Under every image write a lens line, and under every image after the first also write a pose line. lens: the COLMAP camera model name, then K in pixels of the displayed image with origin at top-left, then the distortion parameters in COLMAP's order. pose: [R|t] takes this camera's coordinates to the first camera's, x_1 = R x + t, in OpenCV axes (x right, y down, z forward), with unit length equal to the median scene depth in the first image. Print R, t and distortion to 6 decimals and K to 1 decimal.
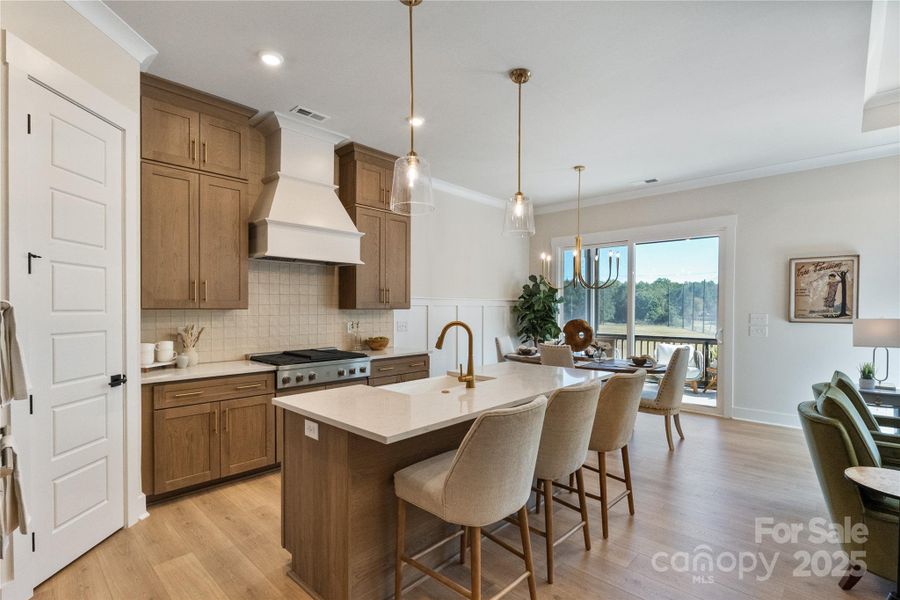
lens RADIAL K [[421.7, 0, 456.2], [0, 421.7, 315.3], [0, 0, 1]] dist [-0.002883, -0.002153]
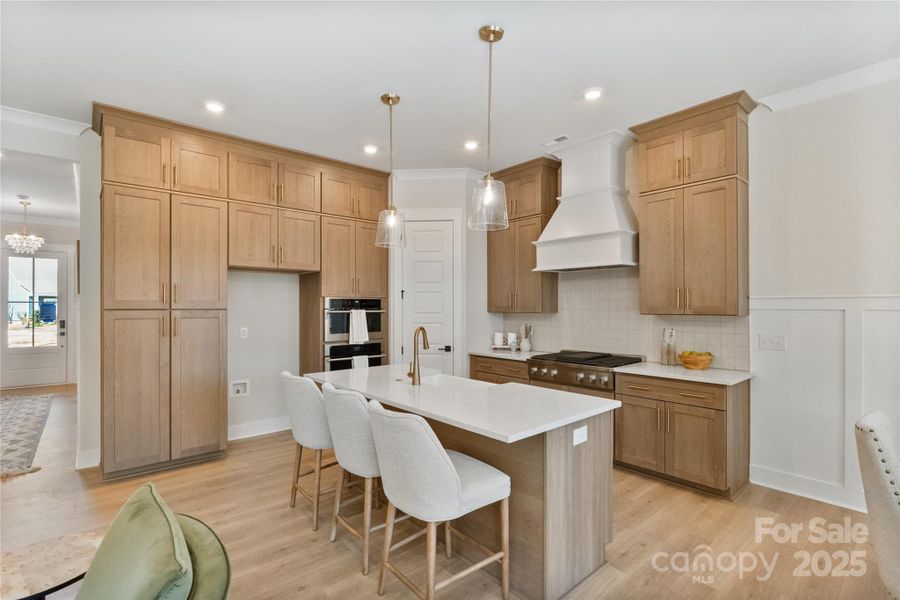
lens RADIAL K [[421.7, 0, 446.1], [0, 421.7, 301.9], [0, 0, 1]] dist [-0.002883, -0.002153]
pose [[-0.113070, -0.012373, -0.993510, 0.771000], [-0.016167, 0.999813, -0.010612, -0.028922], [0.993456, 0.014862, -0.113248, 0.801941]]
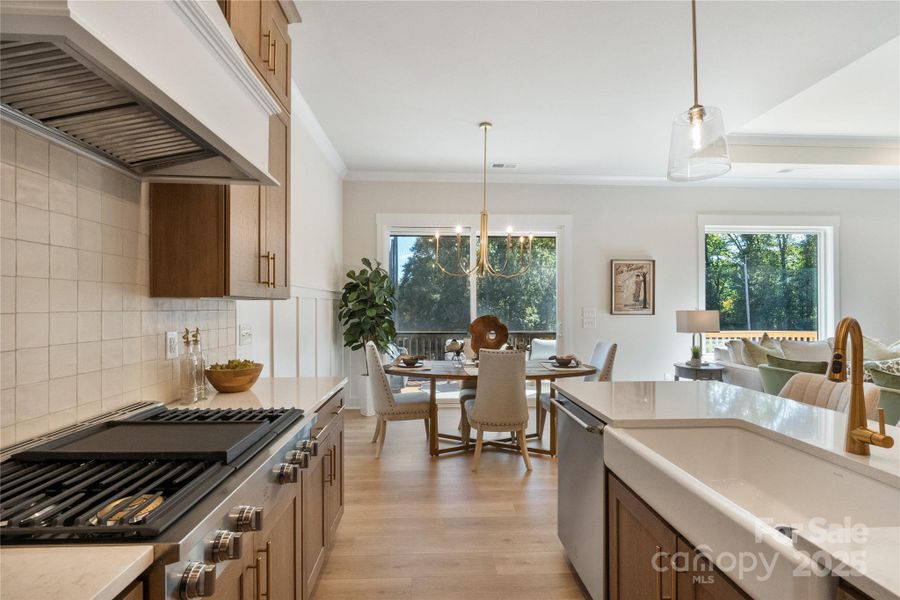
lens RADIAL K [[421.7, 0, 449.5], [0, 421.7, 304.8], [0, 0, 1]] dist [-0.002883, -0.002153]
pose [[0.695571, 0.001377, 0.718456, -0.406917], [0.011944, 0.999838, -0.013480, 0.000008], [-0.718358, 0.017957, 0.695442, 0.611661]]
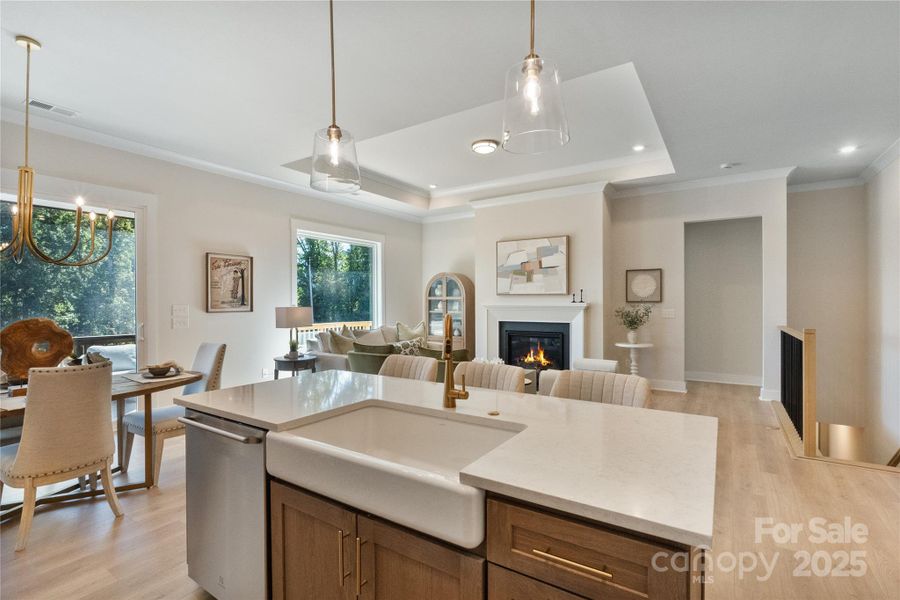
lens RADIAL K [[421.7, 0, 451.0], [0, 421.7, 304.0], [0, 0, 1]] dist [-0.002883, -0.002153]
pose [[-0.172818, -0.008229, 0.984919, -0.420959], [0.019040, 0.999750, 0.011694, -0.006870], [-0.984770, 0.020774, -0.172618, 0.686688]]
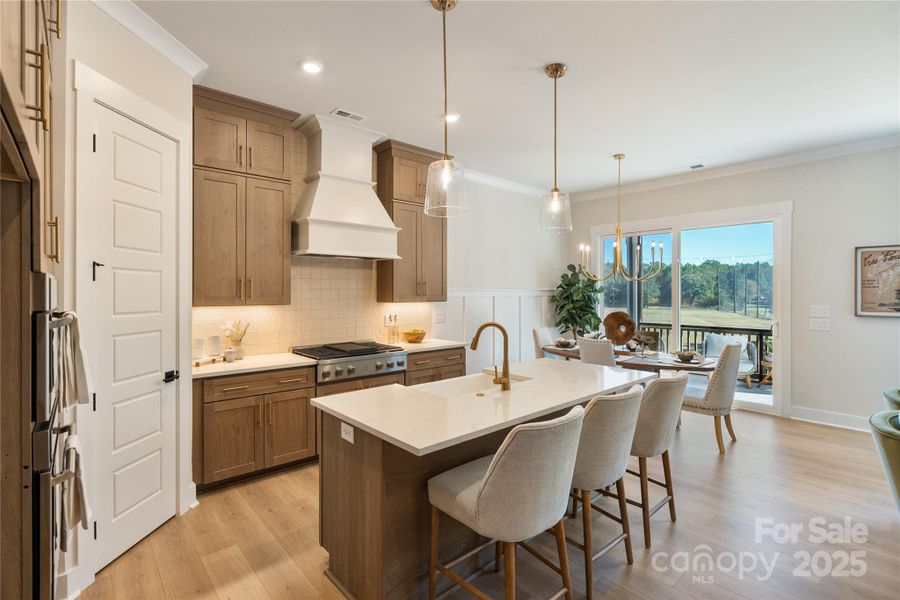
lens RADIAL K [[421.7, 0, 455.2], [0, 421.7, 294.2], [0, 0, 1]] dist [-0.002883, -0.002153]
pose [[0.995758, -0.003041, -0.091960, 0.004839], [0.001911, 0.999922, -0.012364, -0.025213], [0.091991, 0.012136, 0.995686, 0.003515]]
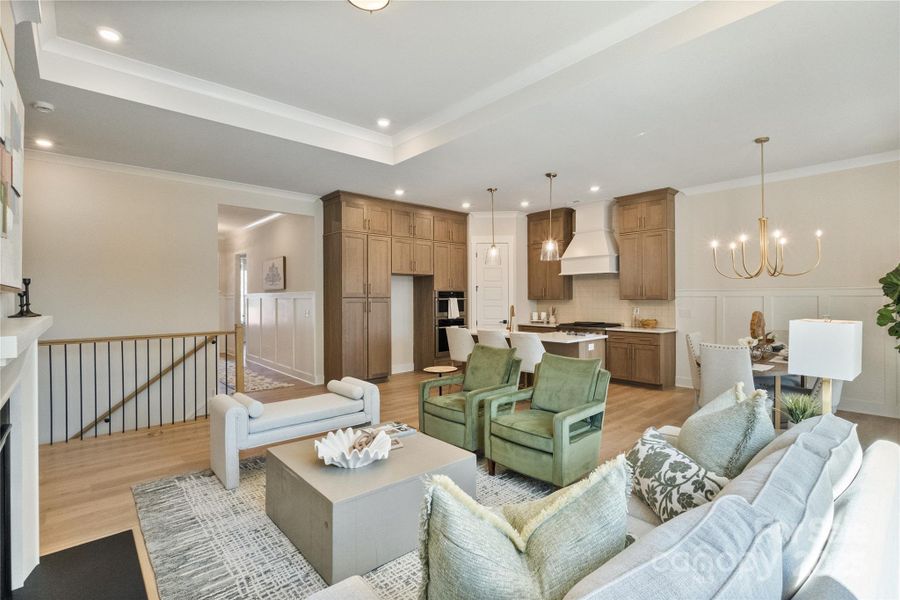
lens RADIAL K [[421.7, 0, 449.3], [0, 421.7, 297.4], [0, 0, 1]] dist [-0.002883, -0.002153]
pose [[-0.094300, -0.004224, -0.995535, 1.627450], [-0.013211, 0.999908, -0.002991, -0.010944], [0.995456, 0.012870, -0.094347, 0.579182]]
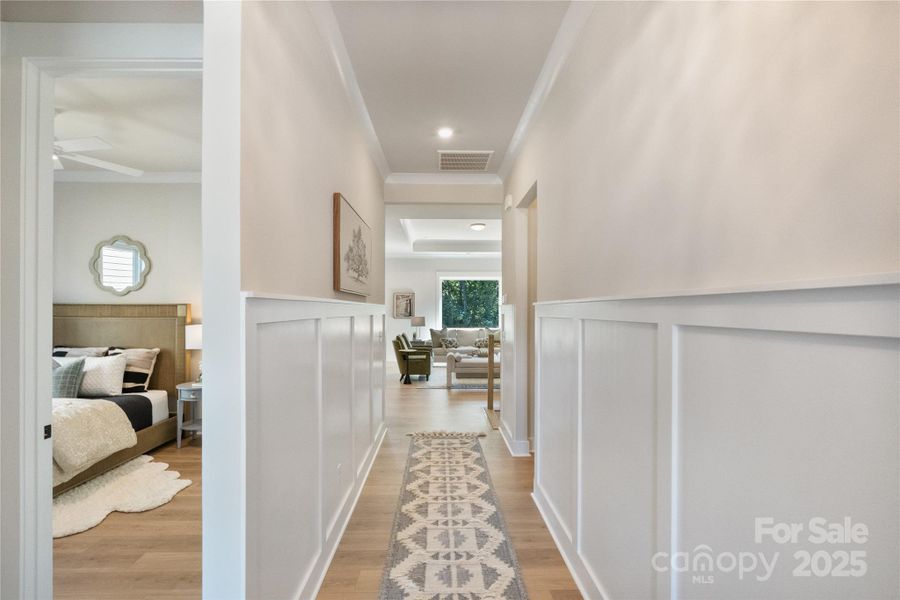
lens RADIAL K [[421.7, 0, 448.3], [0, 421.7, 305.8], [0, 0, 1]] dist [-0.002883, -0.002153]
pose [[0.714667, 0.008387, 0.699414, -0.836654], [0.008102, 0.999762, -0.020267, -0.006307], [-0.699417, 0.020150, 0.714429, -1.168920]]
